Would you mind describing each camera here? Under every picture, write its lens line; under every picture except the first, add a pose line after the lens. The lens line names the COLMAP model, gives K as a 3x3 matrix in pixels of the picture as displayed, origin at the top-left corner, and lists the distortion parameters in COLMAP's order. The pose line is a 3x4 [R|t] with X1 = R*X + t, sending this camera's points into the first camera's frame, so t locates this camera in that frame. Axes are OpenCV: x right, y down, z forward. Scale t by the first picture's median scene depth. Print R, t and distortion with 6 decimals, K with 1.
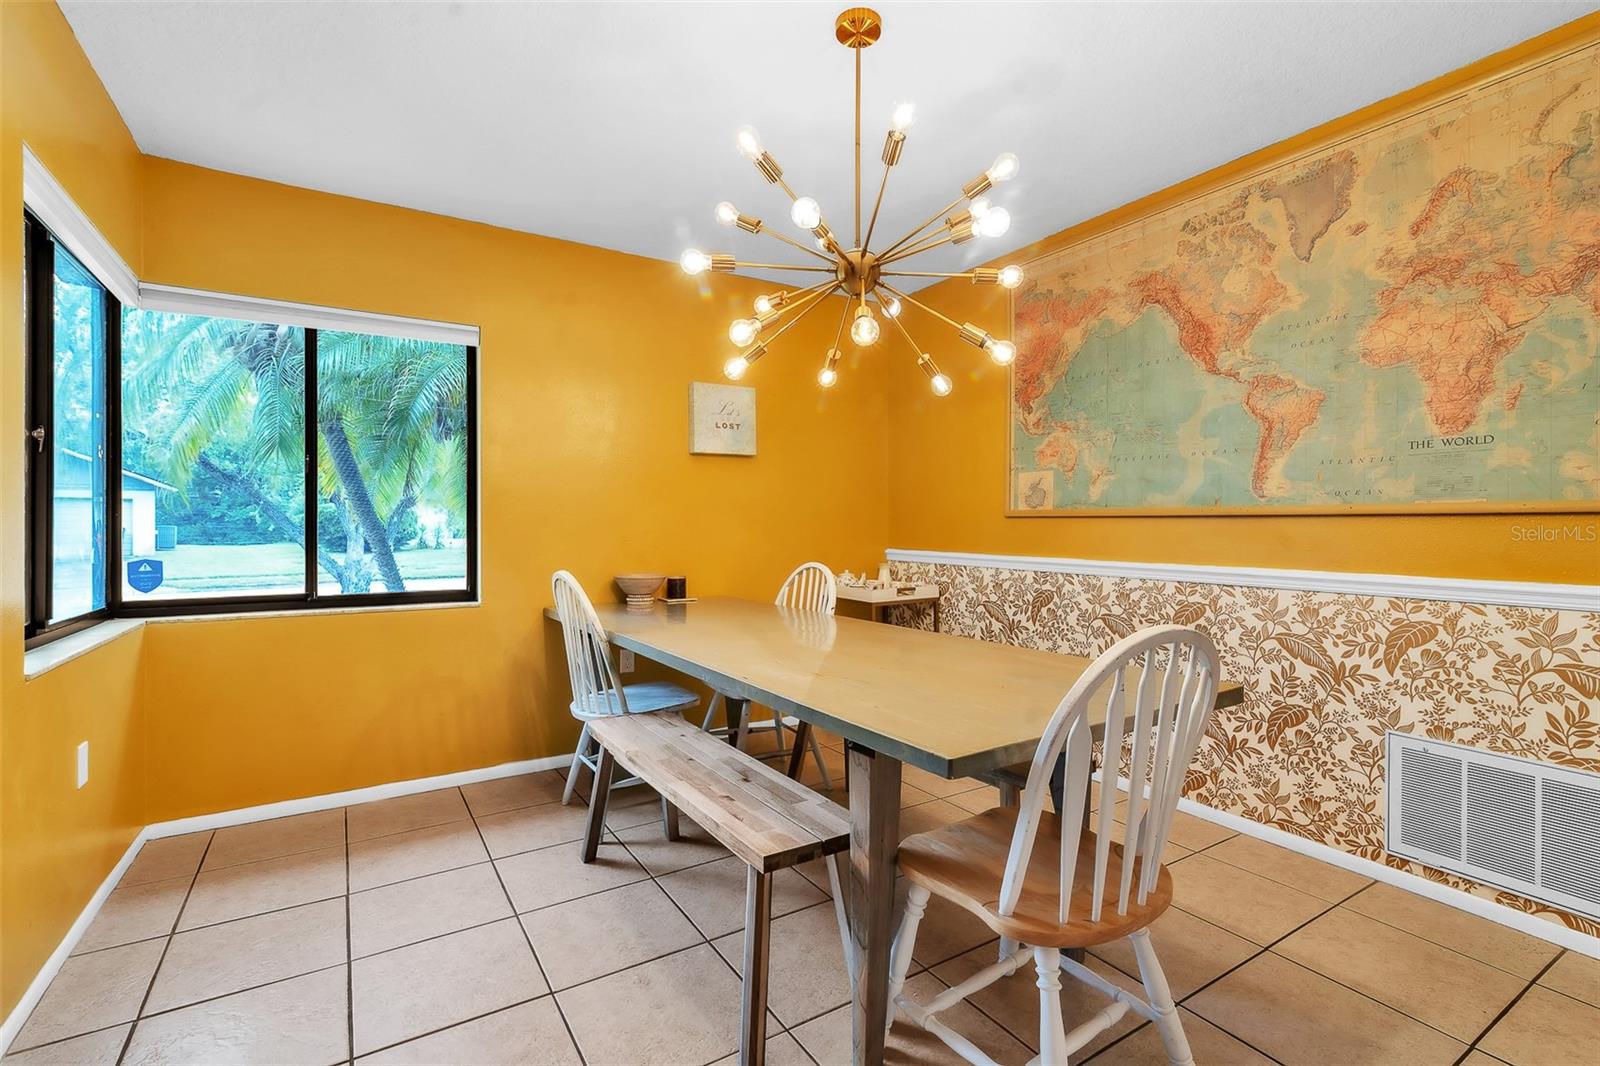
lens RADIAL K [[721.6, 0, 793.0], [0, 721.6, 534.9], [0, 0, 1]] dist [0.001630, 0.000369]
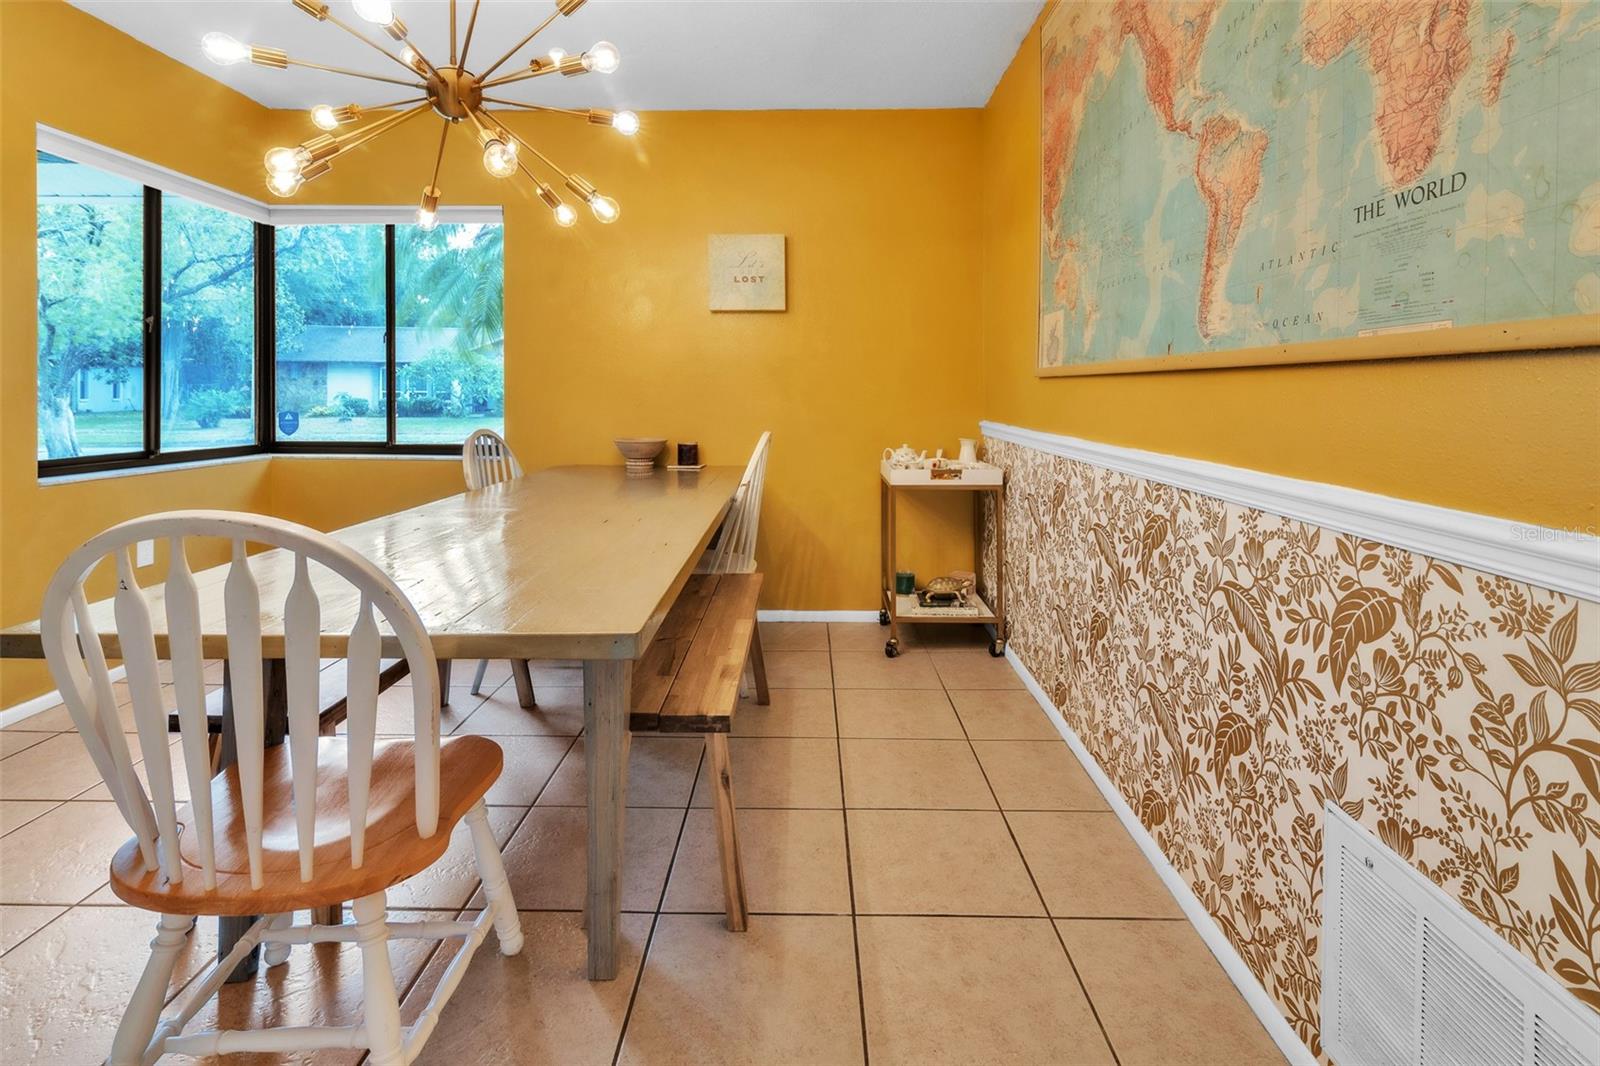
lens RADIAL K [[764.0, 0, 802.2], [0, 764.0, 407.6], [0, 0, 1]] dist [0.002083, -0.000148]
pose [[0.844152, 0.016617, -0.535847, 0.795149], [-0.014598, 0.999861, 0.008010, 0.003332], [0.535906, 0.001060, 0.844277, 0.369636]]
